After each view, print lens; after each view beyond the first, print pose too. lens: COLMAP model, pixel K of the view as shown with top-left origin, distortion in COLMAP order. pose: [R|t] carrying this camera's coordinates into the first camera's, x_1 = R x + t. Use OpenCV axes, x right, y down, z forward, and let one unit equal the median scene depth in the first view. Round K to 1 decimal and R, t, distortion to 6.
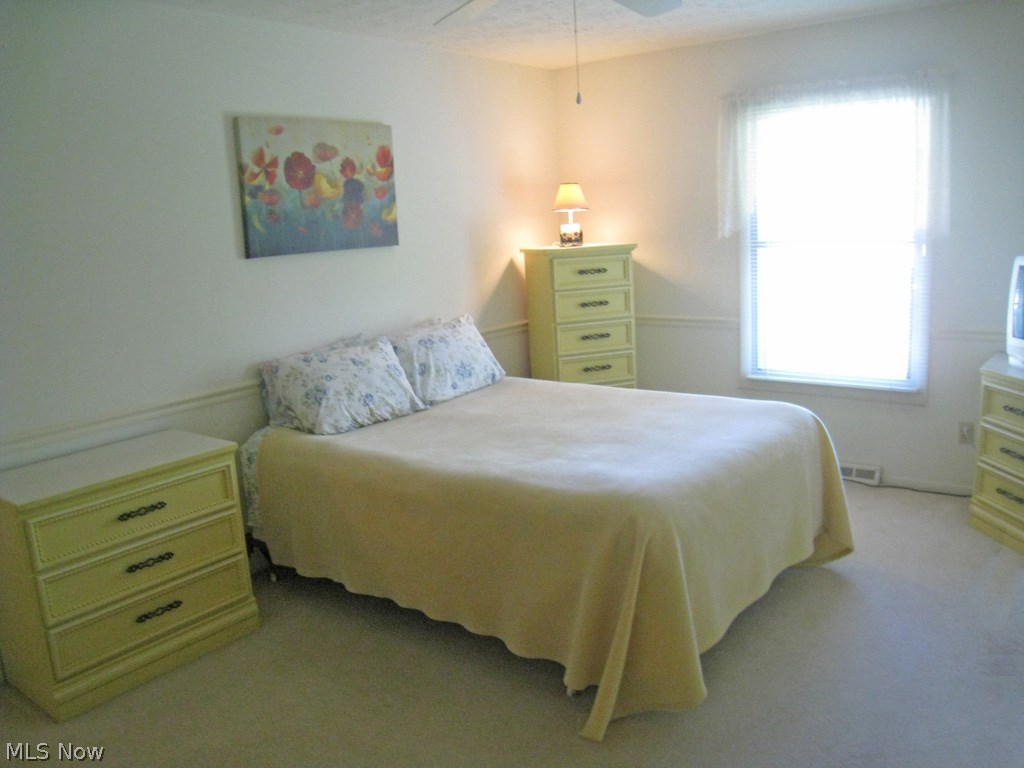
lens RADIAL K [[834.7, 0, 492.4], [0, 834.7, 393.8], [0, 0, 1]] dist [-0.162583, 0.104150]
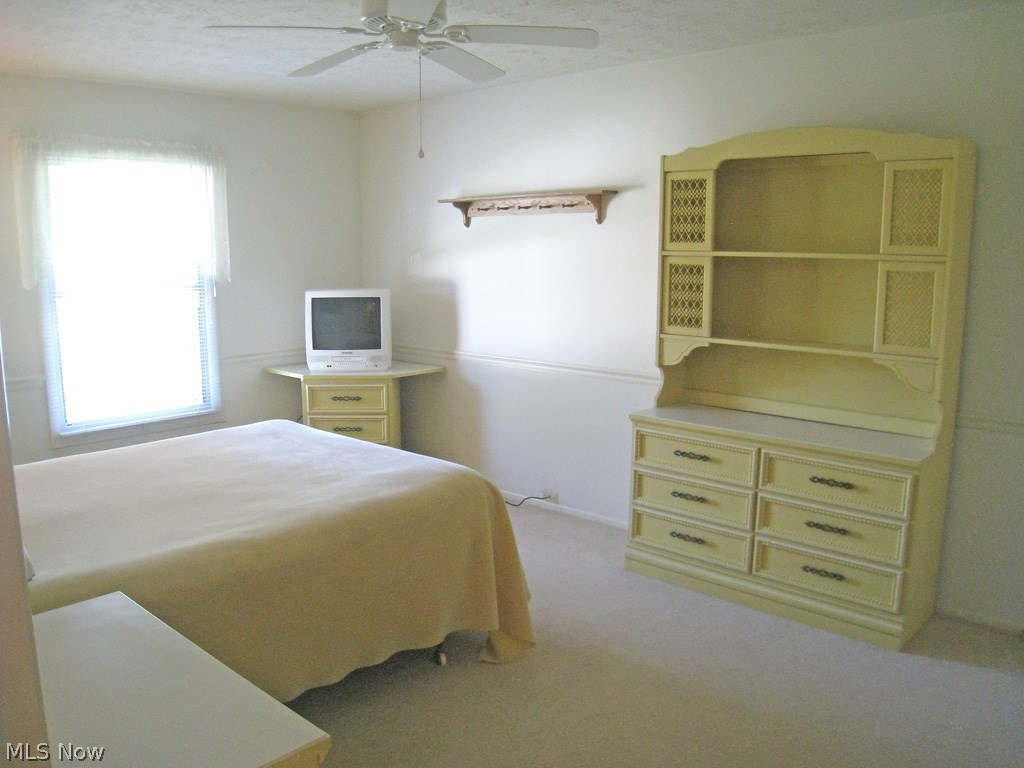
lens RADIAL K [[834.7, 0, 492.4], [0, 834.7, 393.8], [0, 0, 1]] dist [-0.162583, 0.104150]
pose [[0.070580, -0.118839, 0.990402, -0.685049], [0.204933, 0.973426, 0.102198, -0.072188], [-0.976228, 0.195752, 0.093058, 0.516108]]
